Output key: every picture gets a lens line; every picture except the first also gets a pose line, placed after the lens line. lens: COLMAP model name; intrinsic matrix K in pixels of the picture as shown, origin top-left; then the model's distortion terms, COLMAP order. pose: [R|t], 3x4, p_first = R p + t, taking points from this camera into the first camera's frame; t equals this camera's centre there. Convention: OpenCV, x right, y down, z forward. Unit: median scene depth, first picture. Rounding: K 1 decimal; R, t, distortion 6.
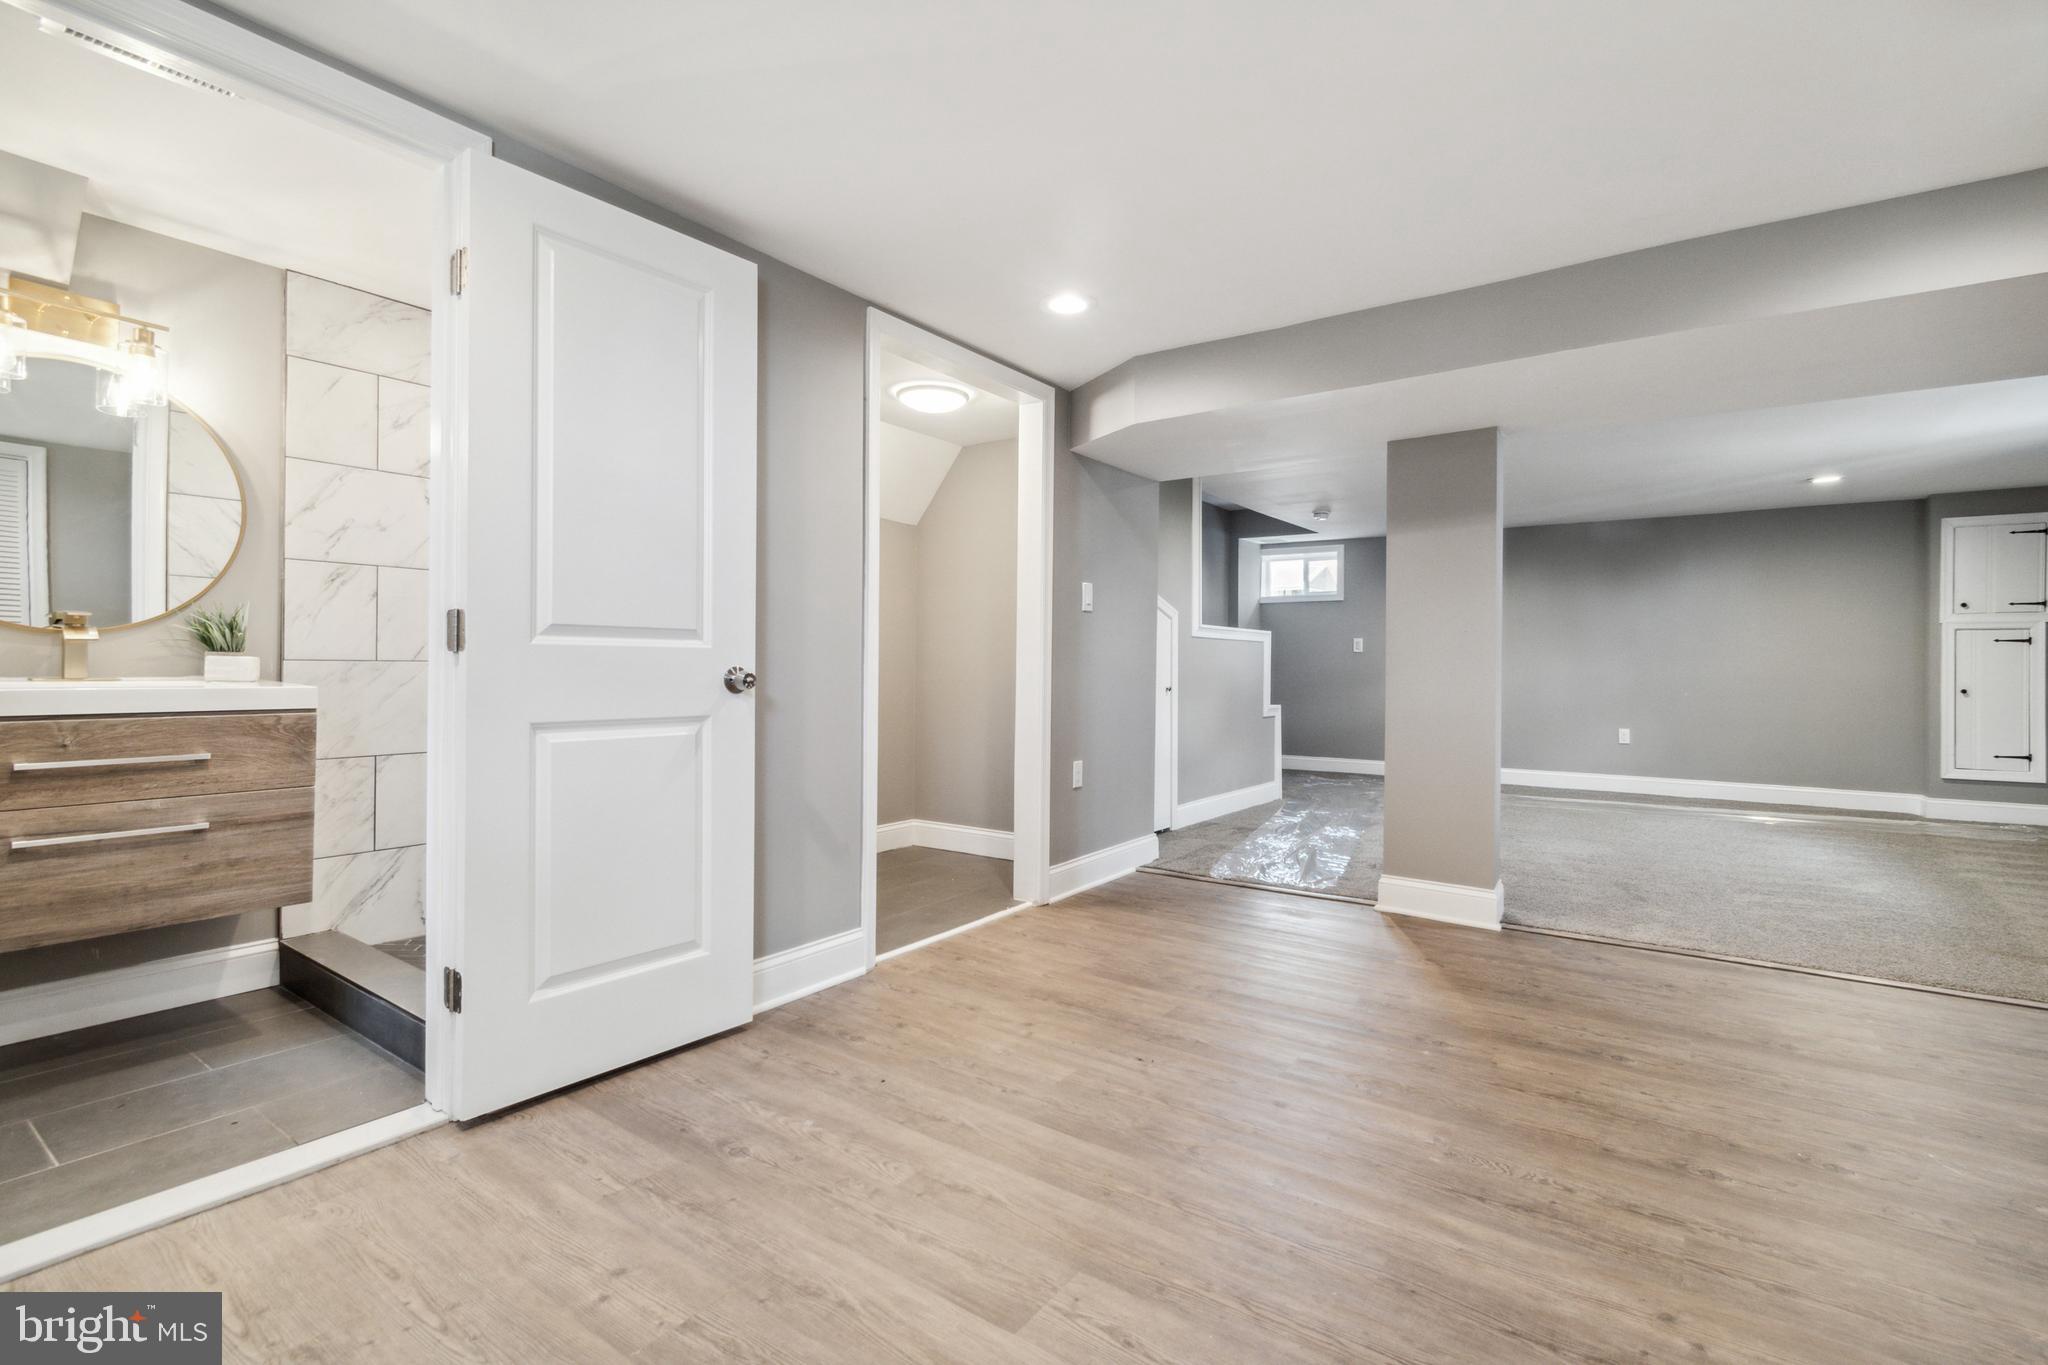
lens RADIAL K [[930.4, 0, 1018.2], [0, 930.4, 664.0], [0, 0, 1]] dist [-0.000465, 0.000179]
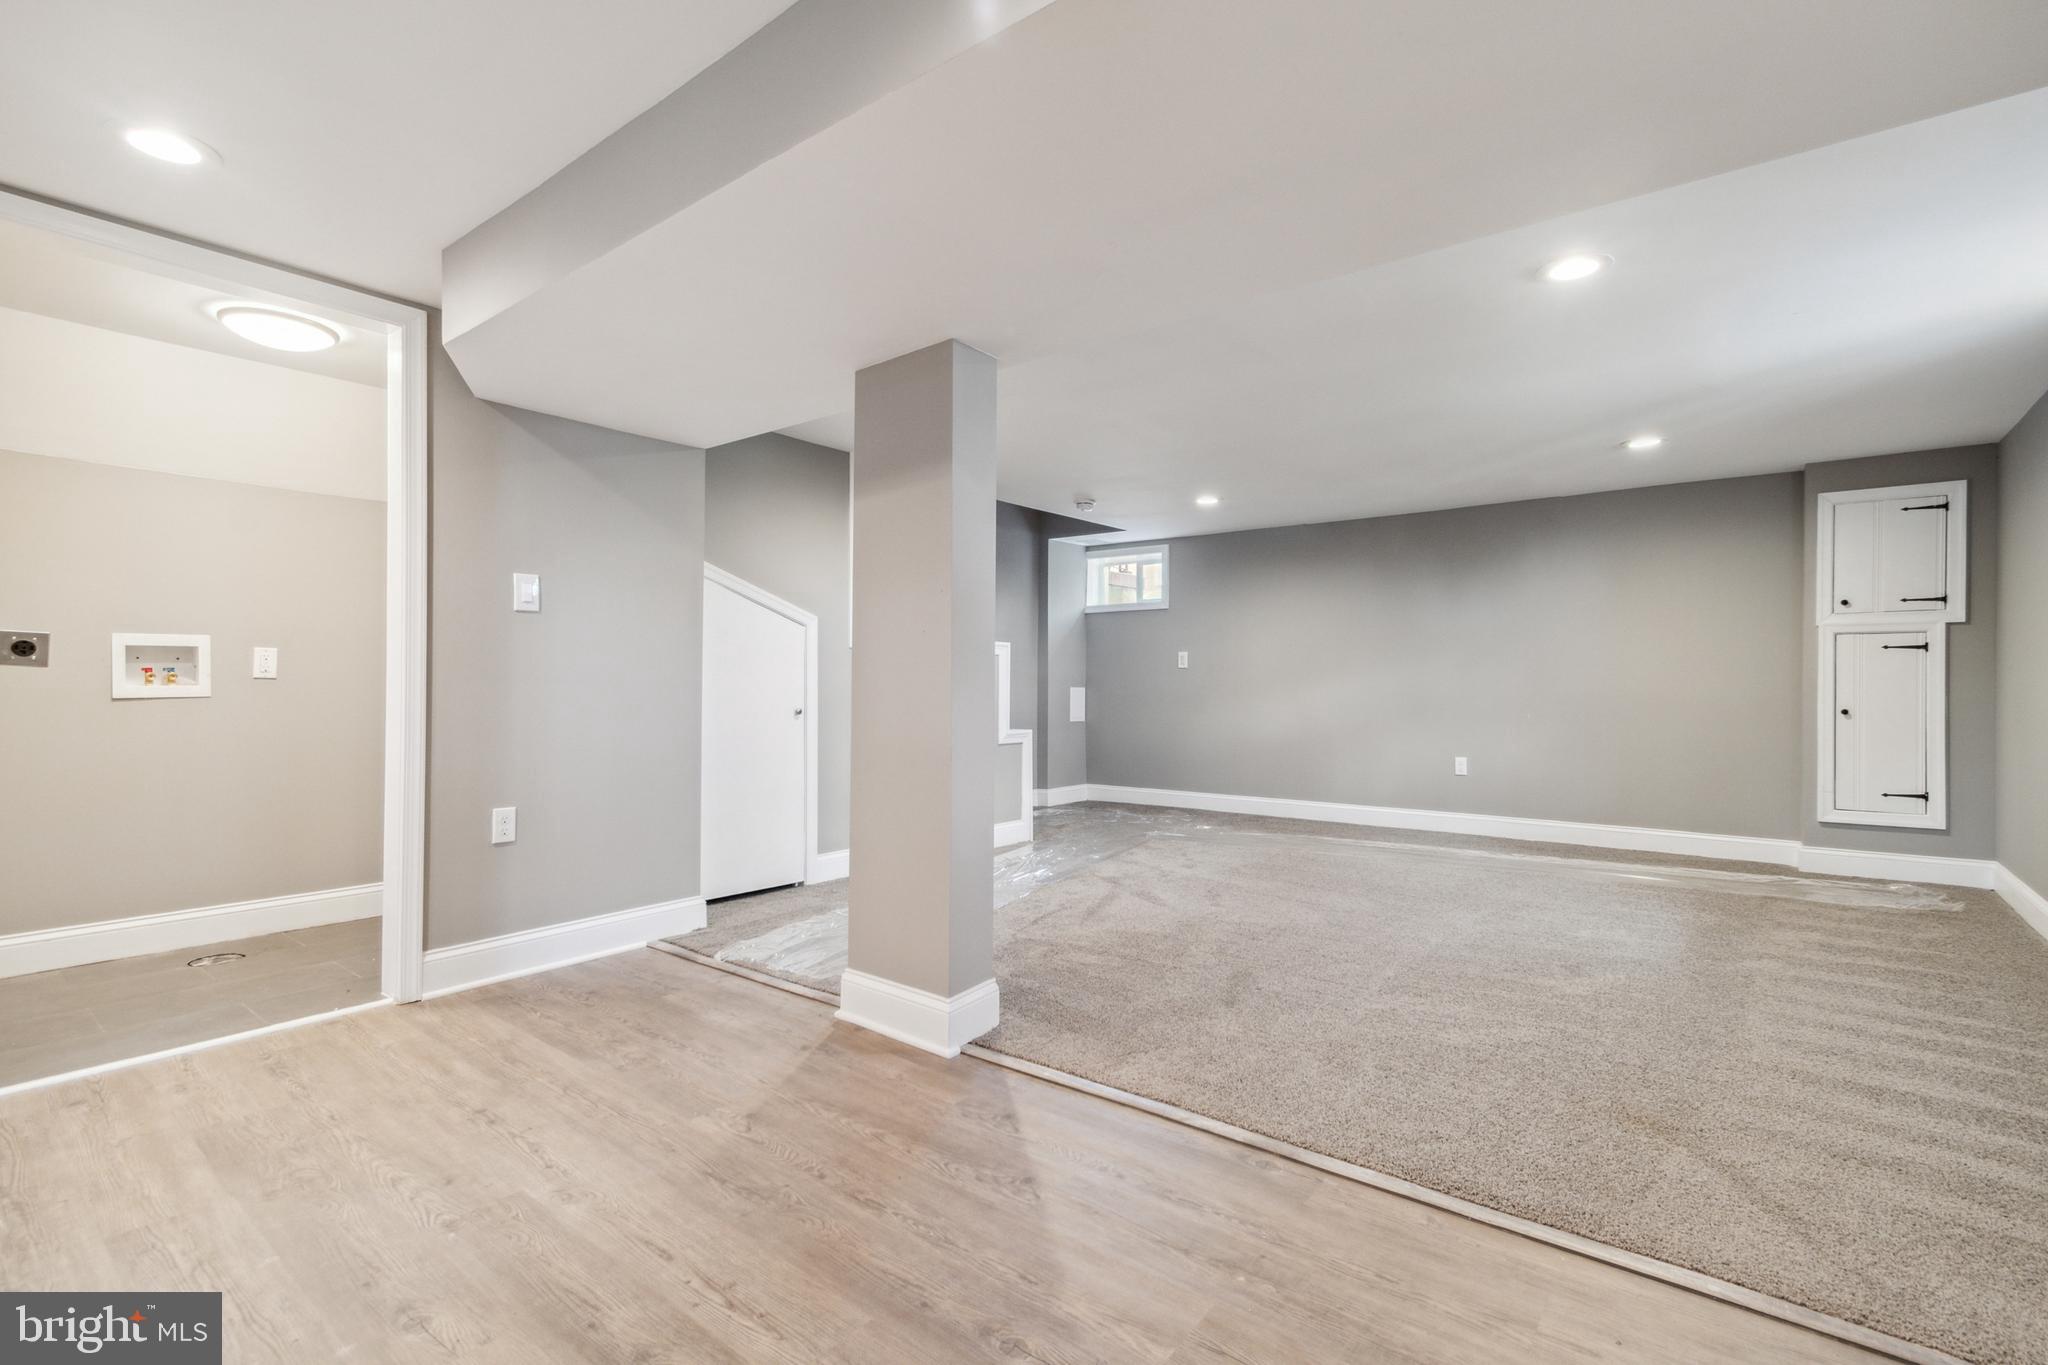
lens RADIAL K [[923.1, 0, 1024.0], [0, 923.1, 682.5], [0, 0, 1]] dist [0.002275, 0.000458]
pose [[0.998835, -0.004083, -0.048079, 0.356701], [0.003943, 0.999988, -0.003008, 0.004209], [0.048091, 0.002815, 0.998839, 0.181260]]
